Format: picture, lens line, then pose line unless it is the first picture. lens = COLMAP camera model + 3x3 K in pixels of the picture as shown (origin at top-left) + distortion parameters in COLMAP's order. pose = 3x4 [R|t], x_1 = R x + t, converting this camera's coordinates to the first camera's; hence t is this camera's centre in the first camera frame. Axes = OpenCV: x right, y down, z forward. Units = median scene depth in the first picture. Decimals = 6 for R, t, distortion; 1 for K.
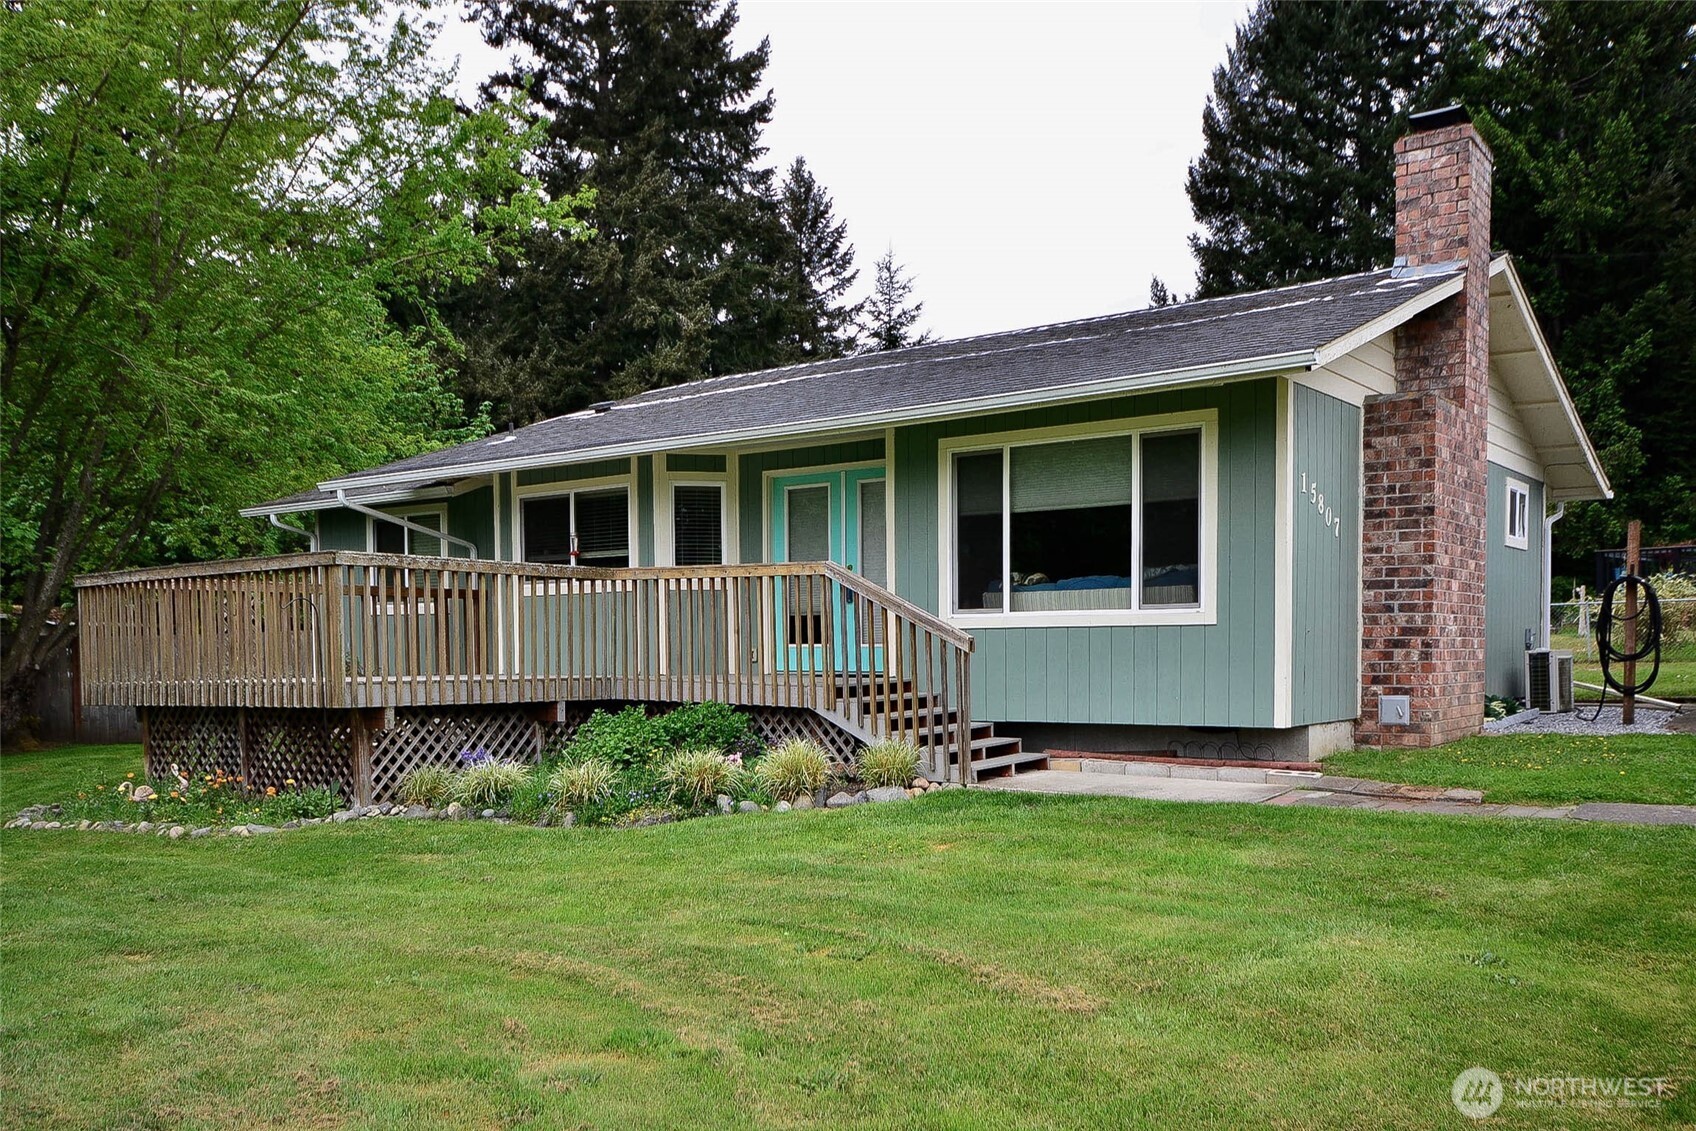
lens RADIAL K [[1473.8, 0, 841.5], [0, 1473.8, 683.4], [0, 0, 1]] dist [-0.002989, 0.016925]
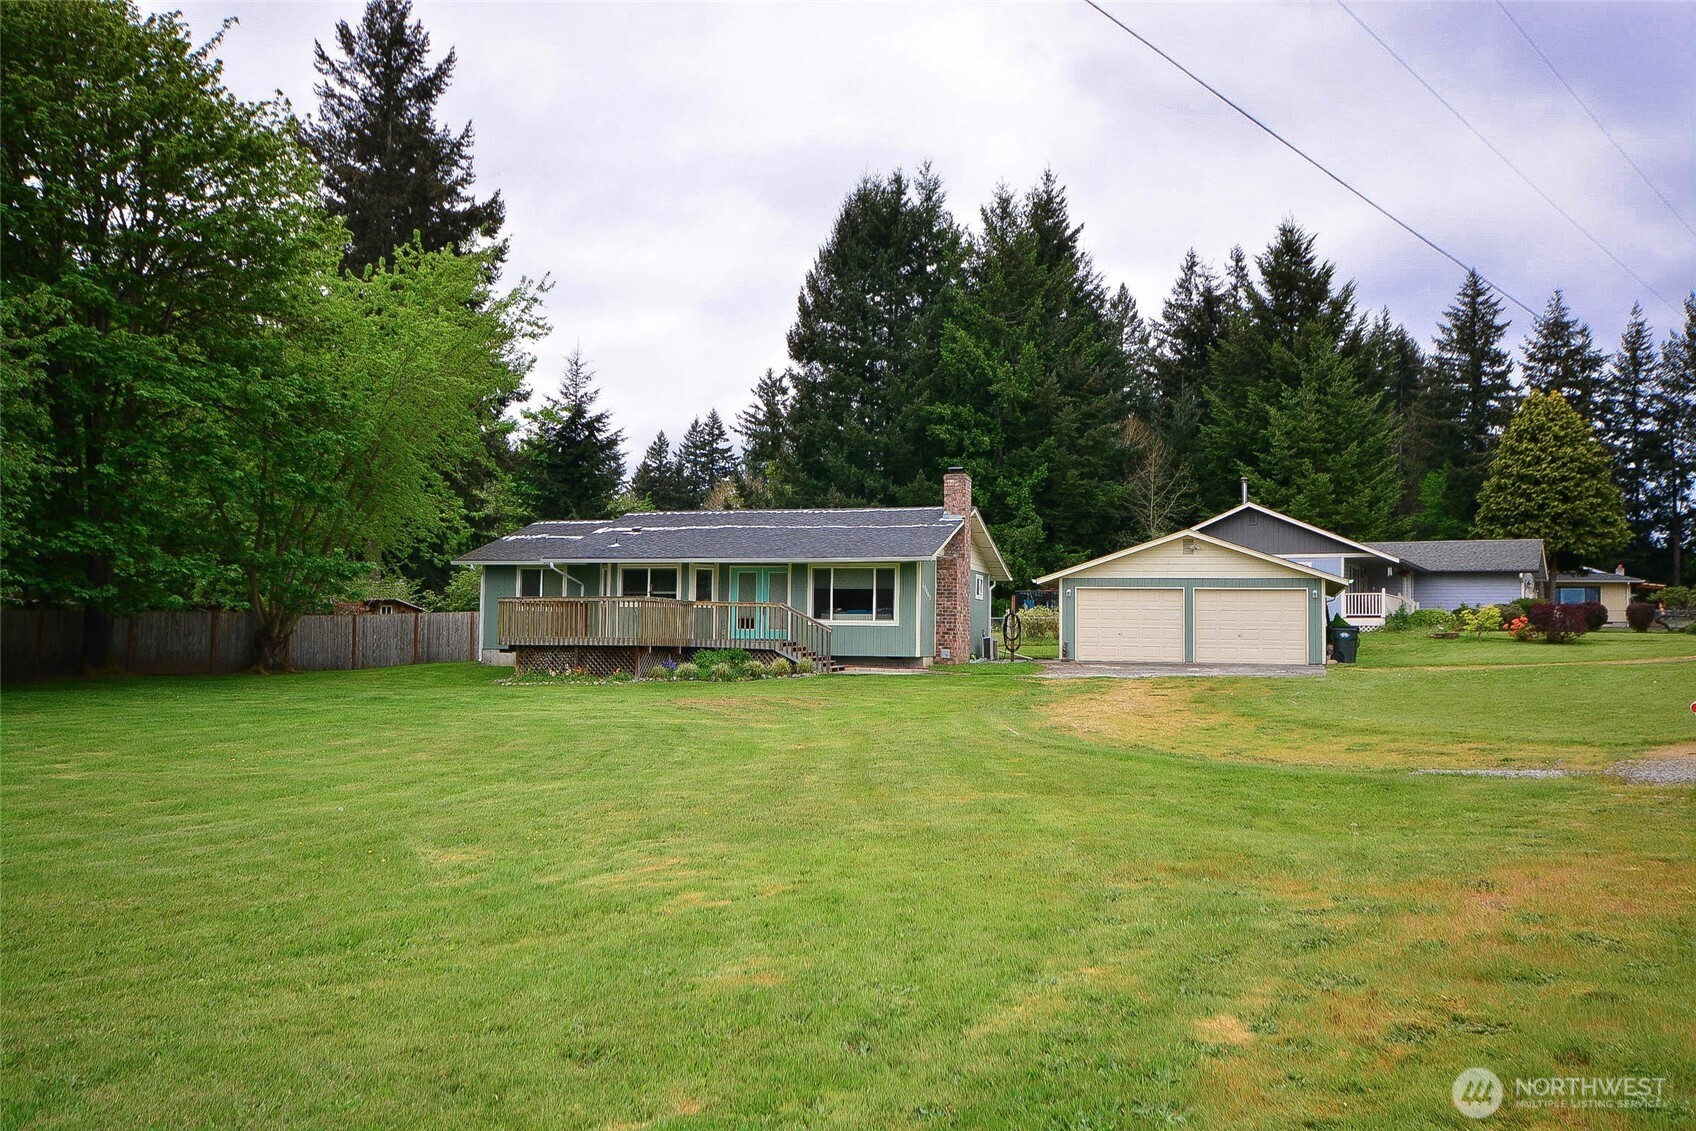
lens RADIAL K [[1405.1, 0, 845.3], [0, 1405.1, 408.7], [0, 0, 1]] dist [0.008976, 0.009487]
pose [[0.944141, 0.074796, 0.320941, -0.761210], [-0.014155, 0.982207, -0.187266, 0.062053], [-0.329237, 0.172263, 0.928401, -1.666473]]
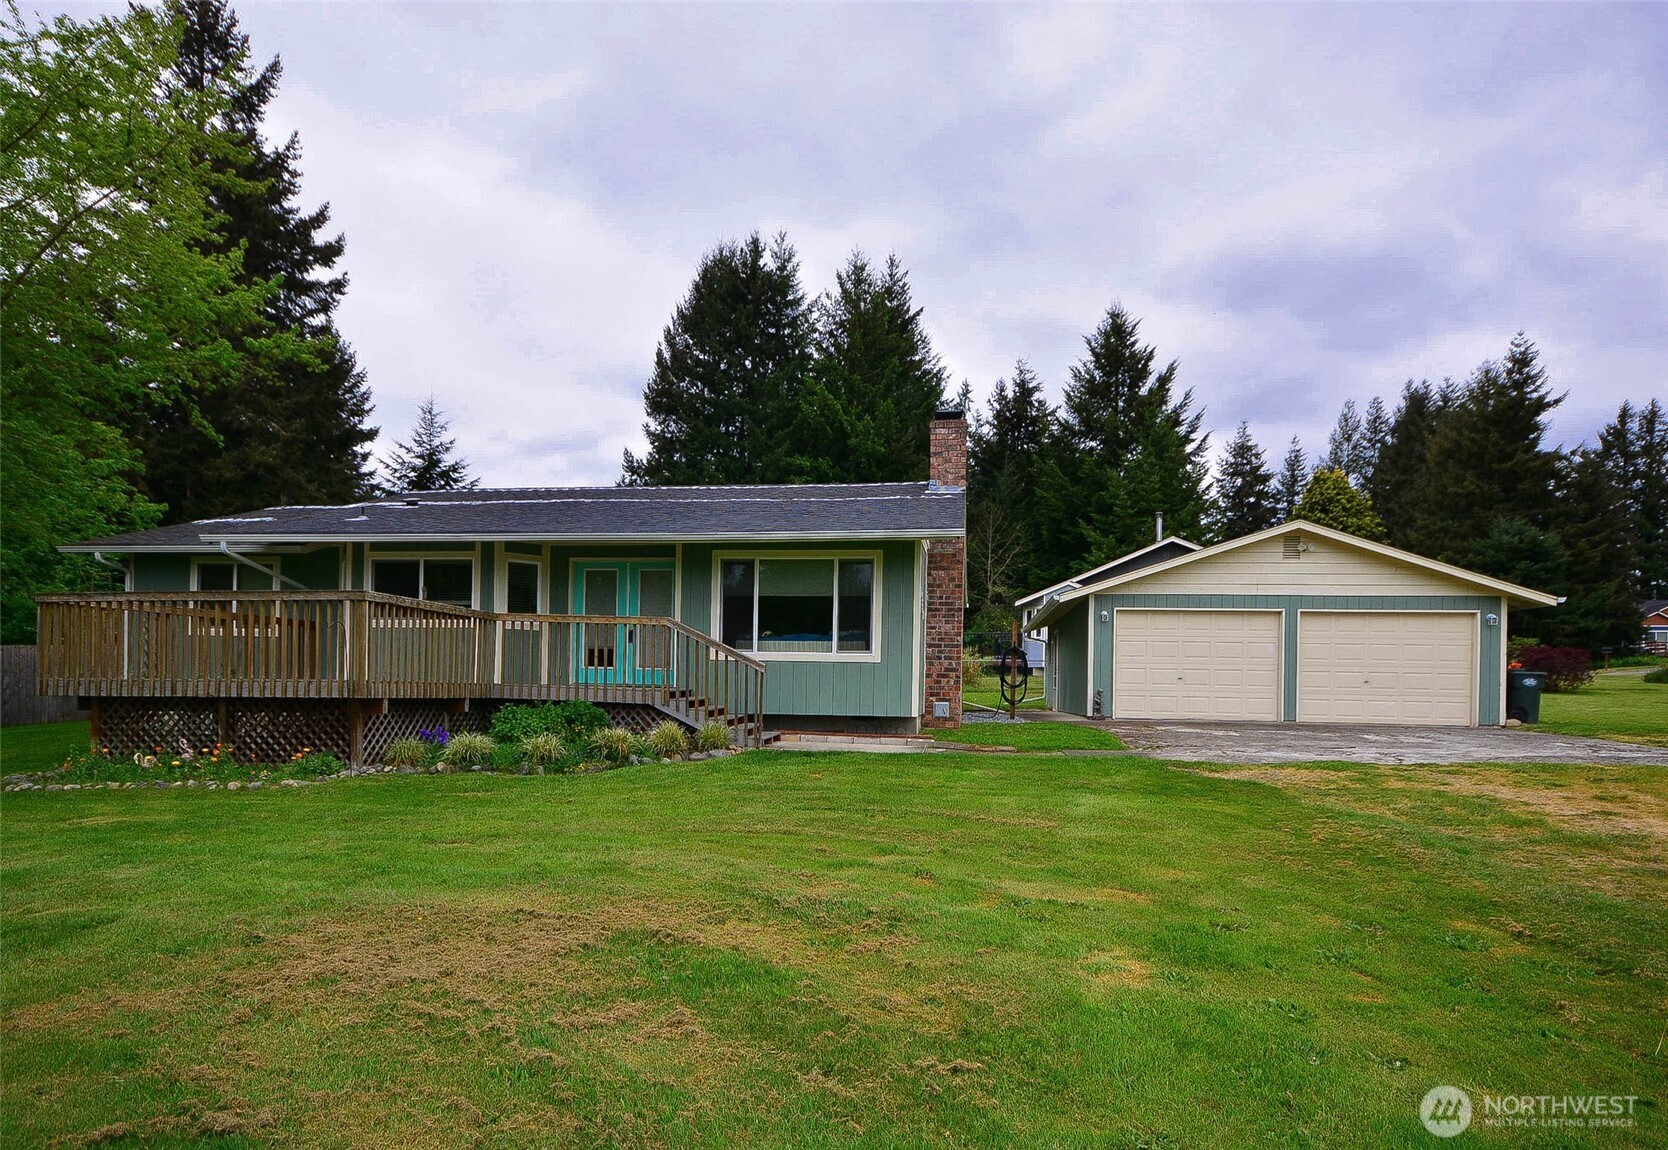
lens RADIAL K [[962.2, 0, 850.9], [0, 962.2, 666.3], [0, 0, 1]] dist [-0.000783, 0.001418]
pose [[0.870081, 0.034144, 0.491725, -0.314468], [-0.013156, 0.998851, -0.046080, 0.018389], [-0.492734, 0.033624, 0.869530, -0.051920]]
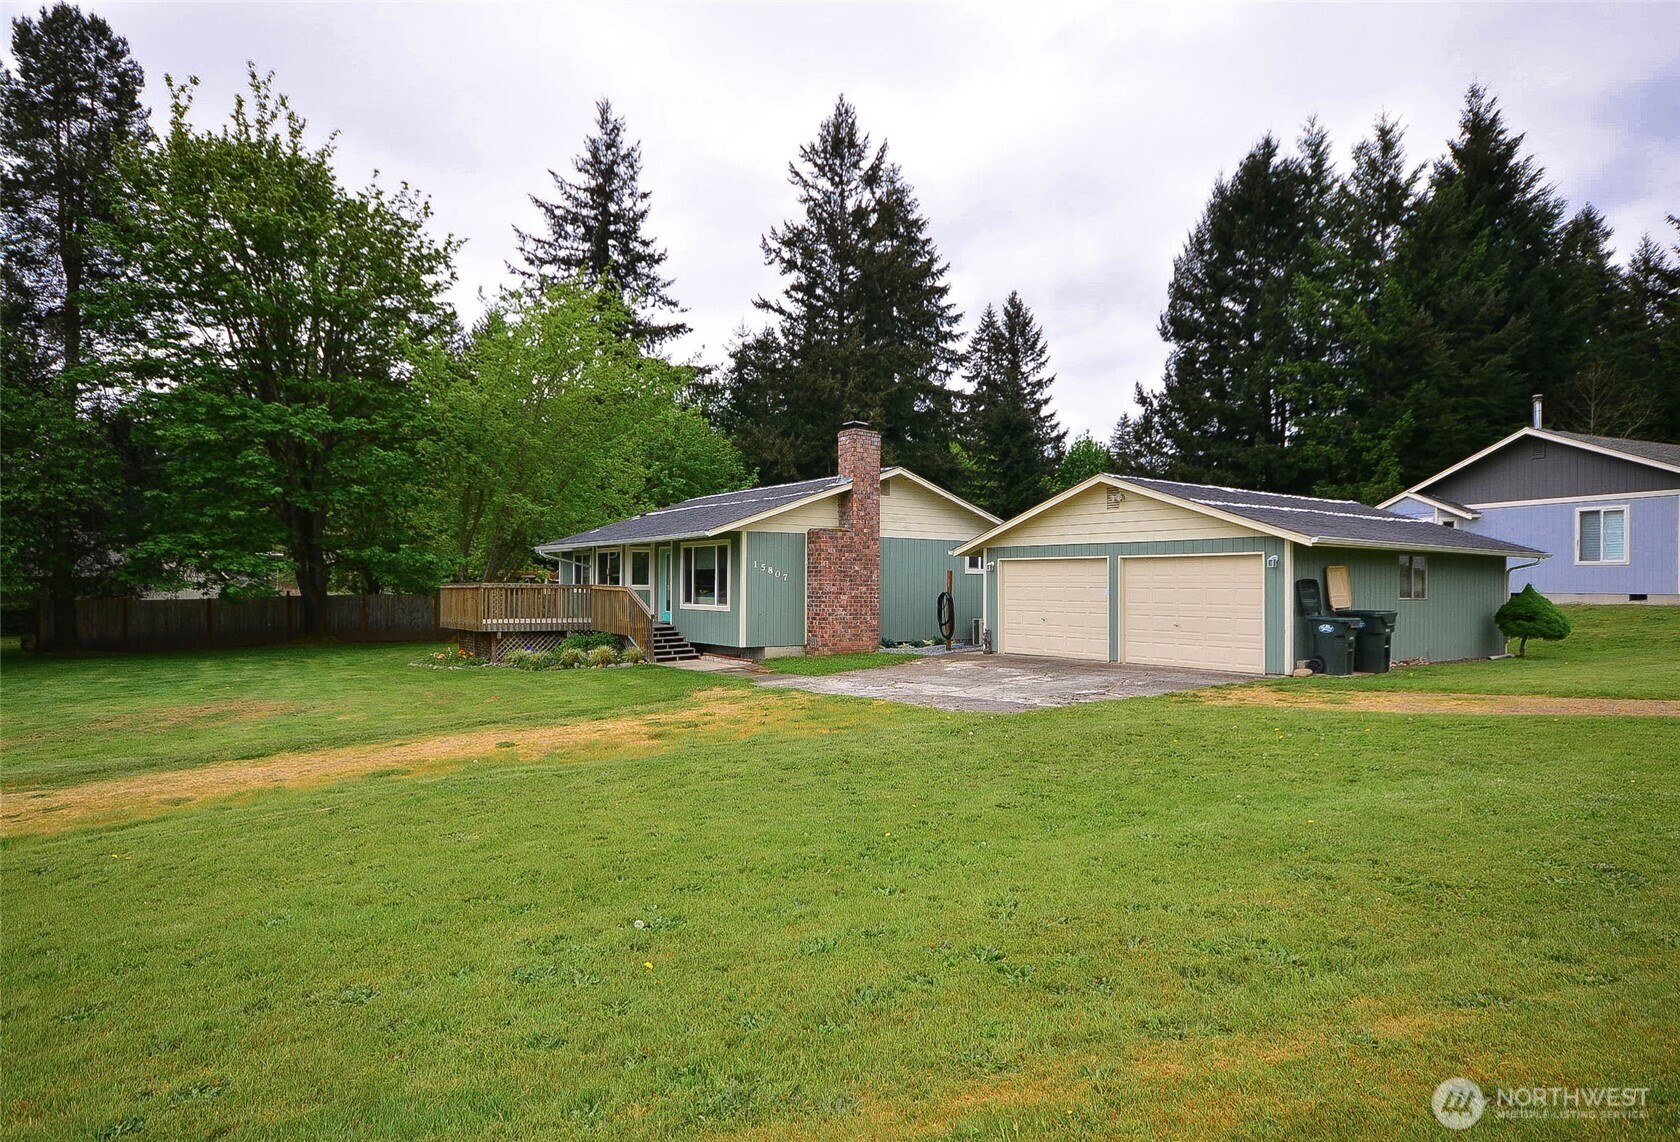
lens RADIAL K [[974.5, 0, 808.9], [0, 974.5, 524.1], [0, 0, 1]] dist [0.001723, 0.001143]
pose [[0.950091, -0.007187, -0.311891, 0.818336], [-0.019656, 0.996369, -0.082838, -0.044861], [0.311354, 0.084834, 0.946500, -0.658659]]
